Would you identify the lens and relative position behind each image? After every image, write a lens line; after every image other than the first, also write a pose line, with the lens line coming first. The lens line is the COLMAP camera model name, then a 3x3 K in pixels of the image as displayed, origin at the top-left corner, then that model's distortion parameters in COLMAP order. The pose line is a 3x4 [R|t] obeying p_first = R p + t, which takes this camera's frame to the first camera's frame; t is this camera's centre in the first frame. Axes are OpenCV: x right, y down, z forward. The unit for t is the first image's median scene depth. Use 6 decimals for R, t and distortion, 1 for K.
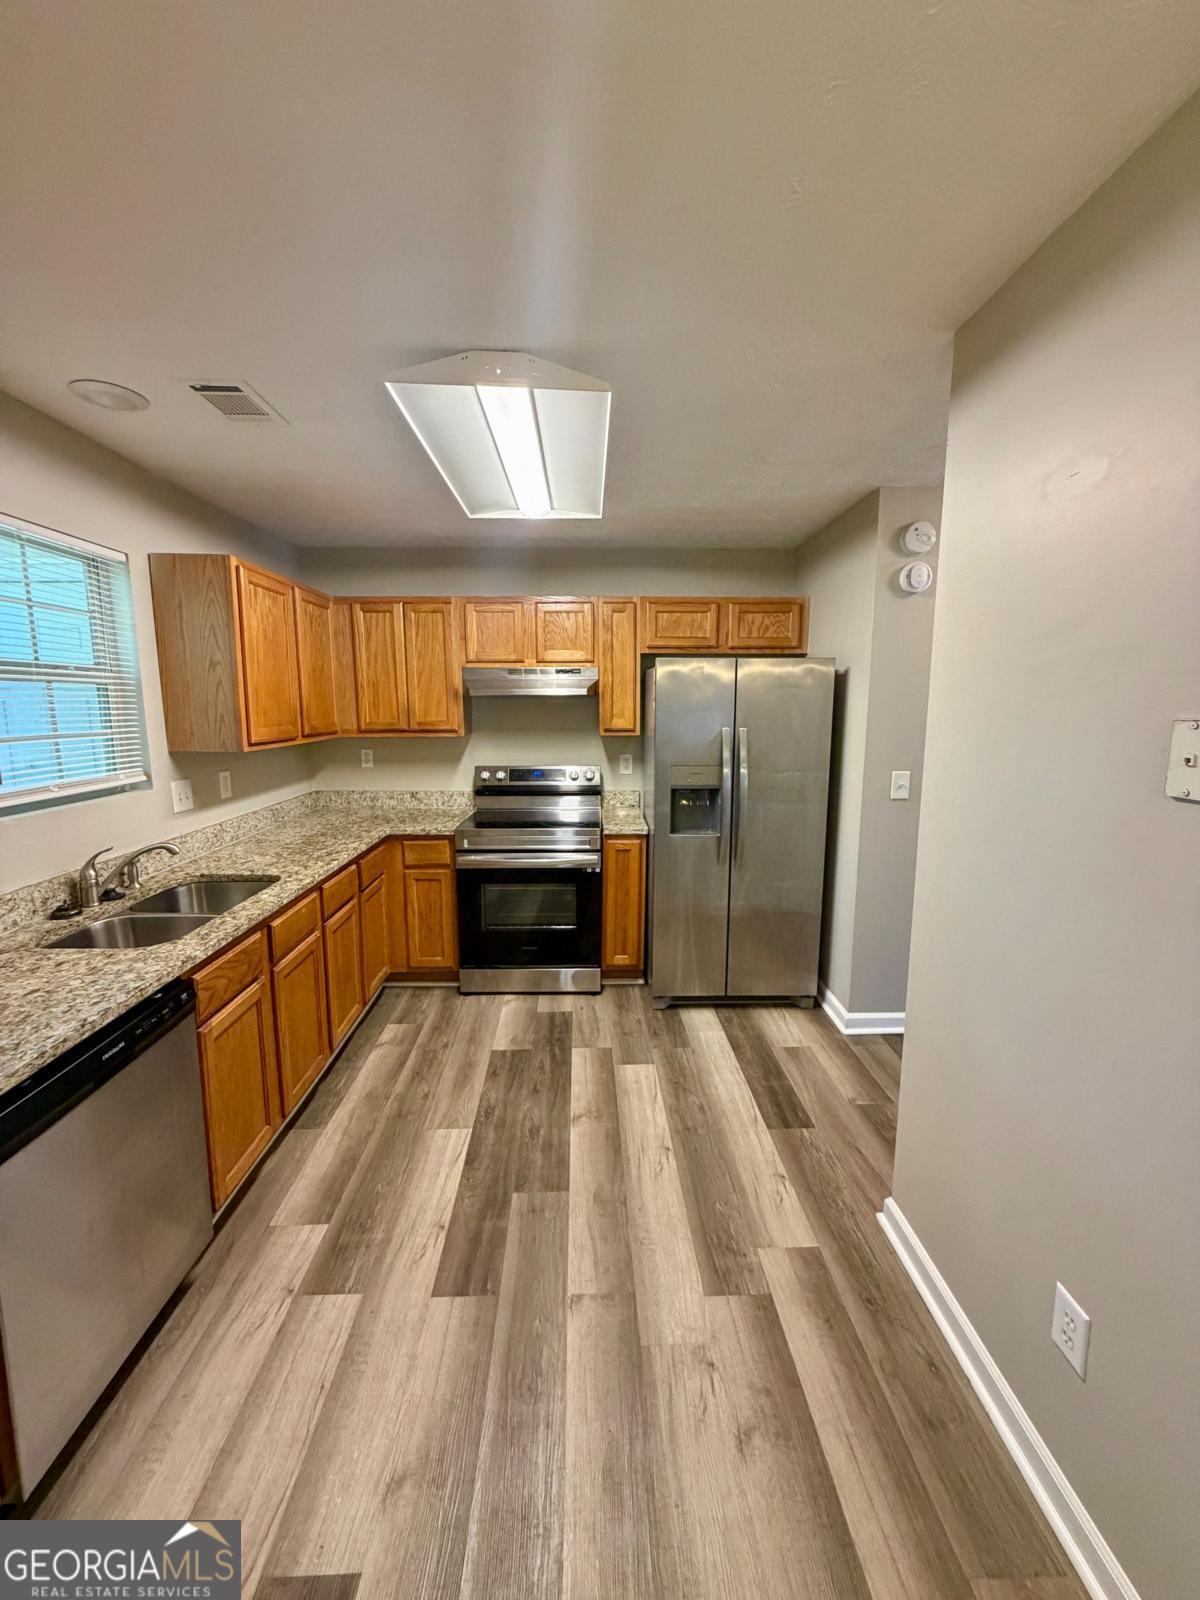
lens RADIAL K [[637.5, 0, 600.8], [0, 637.5, 795.3], [0, 0, 1]] dist [0.000183, -0.000105]
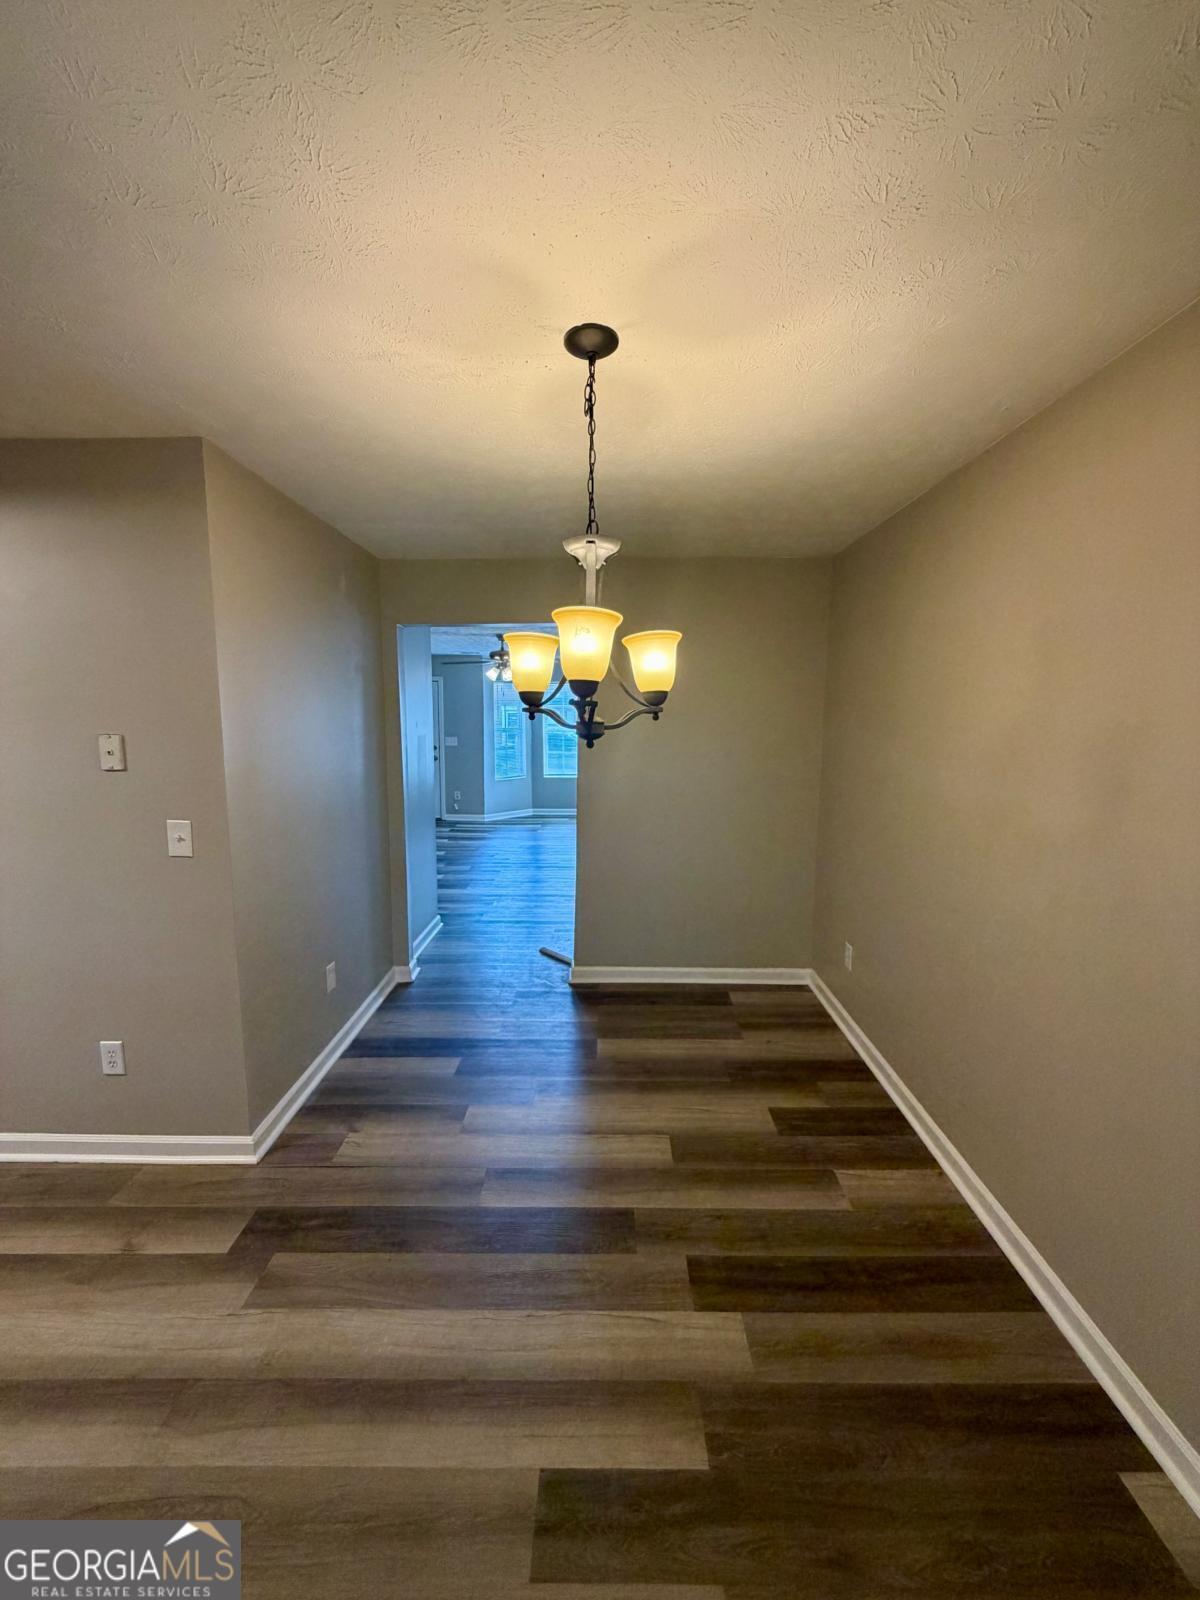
lens RADIAL K [[637.5, 0, 600.8], [0, 637.5, 795.3], [0, 0, 1]] dist [0.000183, -0.000105]
pose [[0.037254, -0.123873, 0.991598, -0.540284], [0.138895, 0.983298, 0.117618, 0.029181], [-0.989606, 0.133346, 0.053837, -0.346741]]
